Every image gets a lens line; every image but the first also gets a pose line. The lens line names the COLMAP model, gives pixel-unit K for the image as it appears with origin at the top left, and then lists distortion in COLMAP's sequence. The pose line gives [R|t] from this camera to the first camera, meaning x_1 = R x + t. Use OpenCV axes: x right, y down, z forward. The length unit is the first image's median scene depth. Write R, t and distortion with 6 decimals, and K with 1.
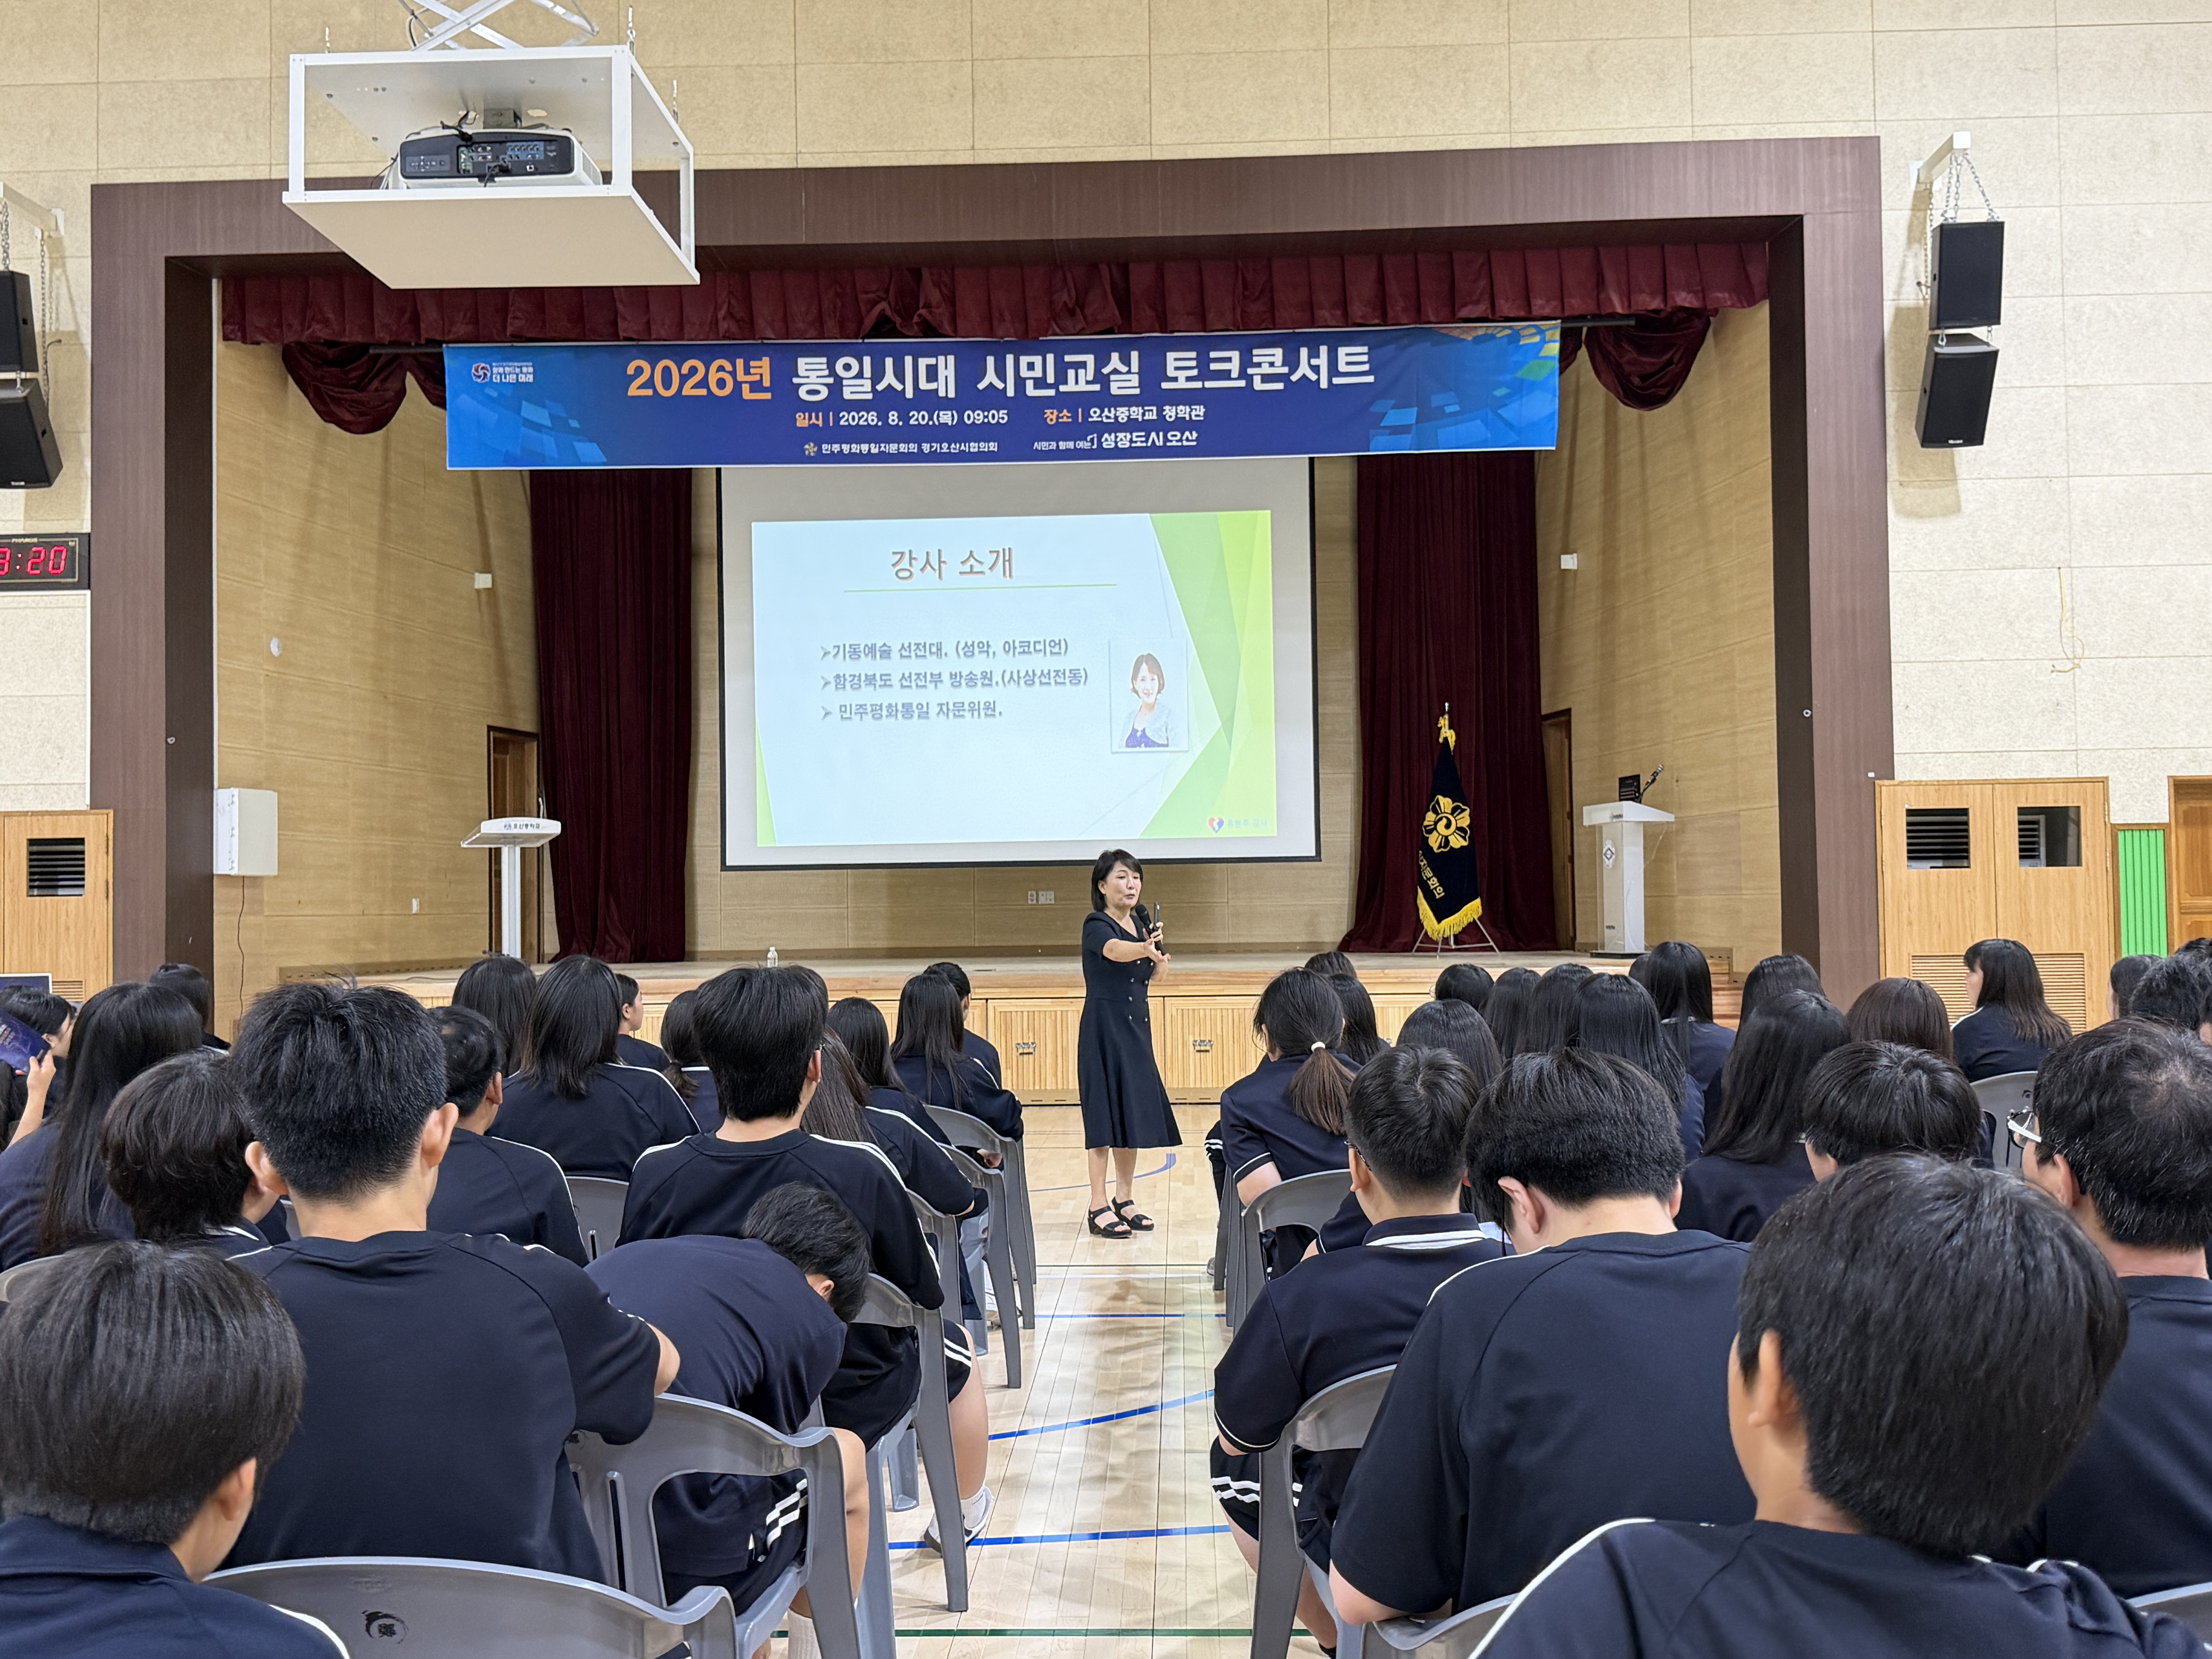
lens RADIAL K [[2148.9, 0, 1106.0], [0, 2148.9, 829.5], [0, 0, 1]] dist [0.171349, -0.005882]
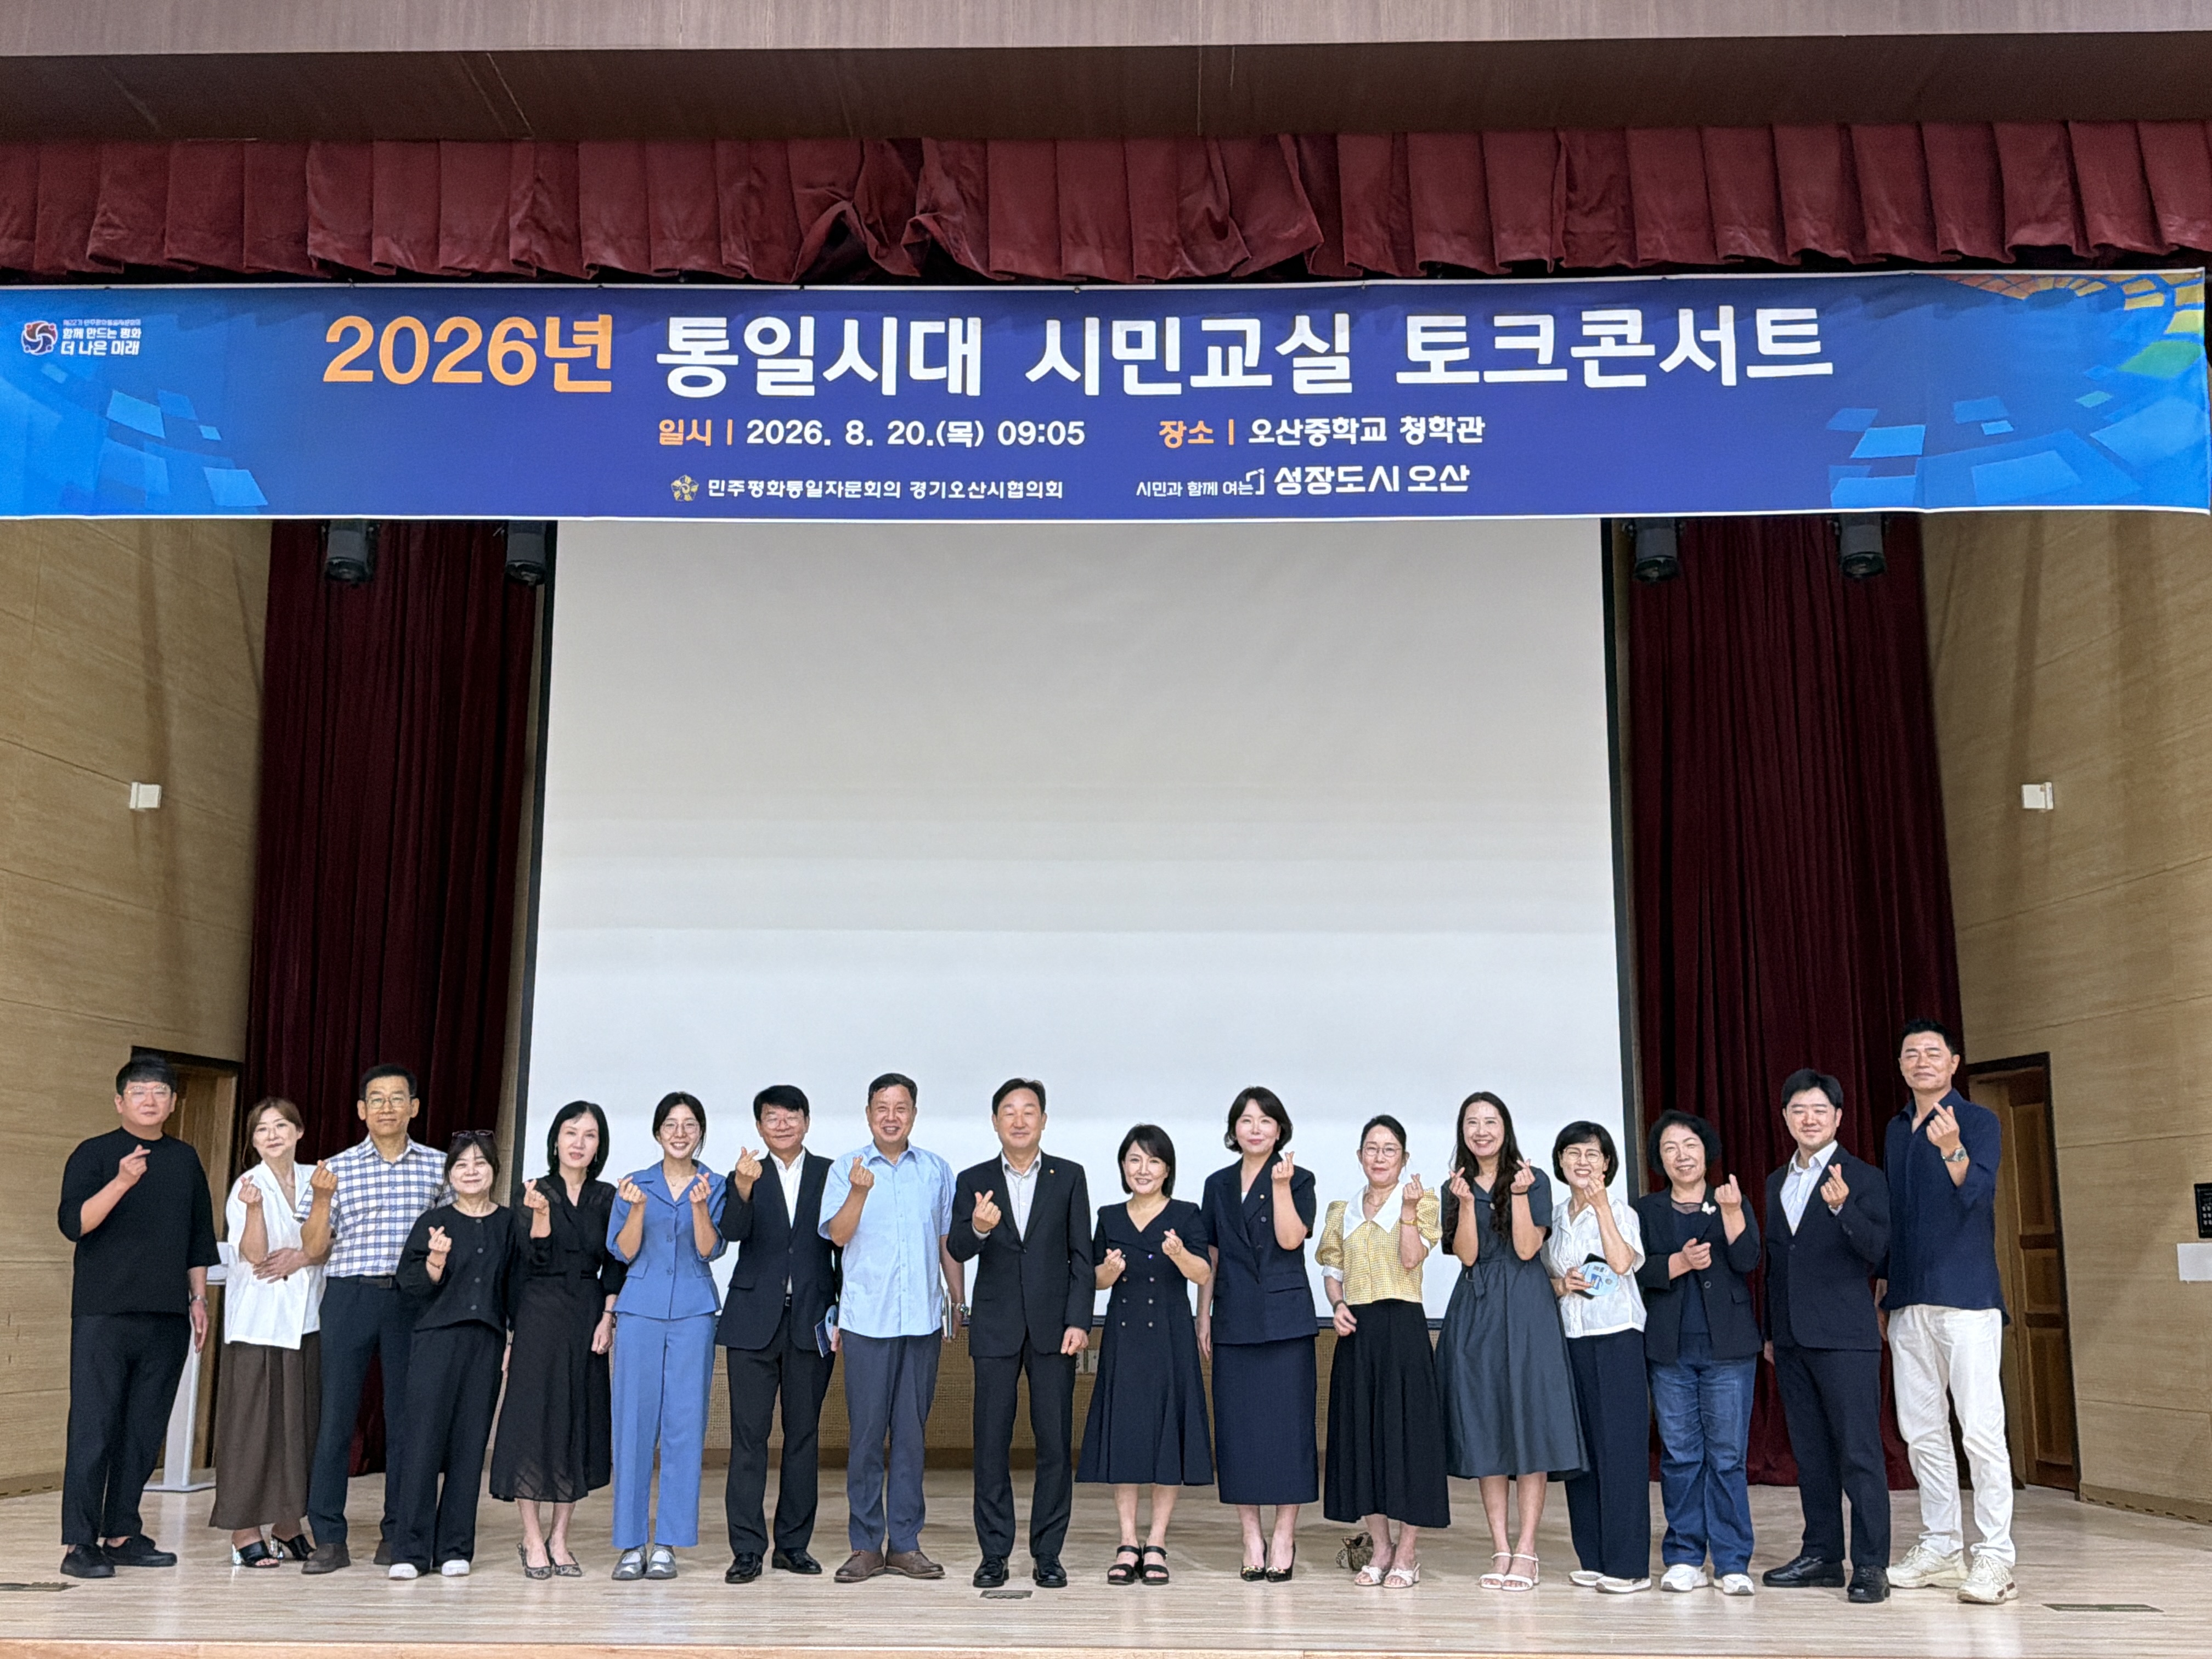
lens RADIAL K [[2270.9, 0, 1161.0], [0, 2270.9, 825.5], [0, 0, 1]] dist [0.174731, -0.358934]
pose [[0.999465, 0.023293, 0.022957, -0.037737], [-0.019465, 0.987759, -0.154766, -0.020619], [-0.026281, 0.154237, 0.987684, 0.491220]]
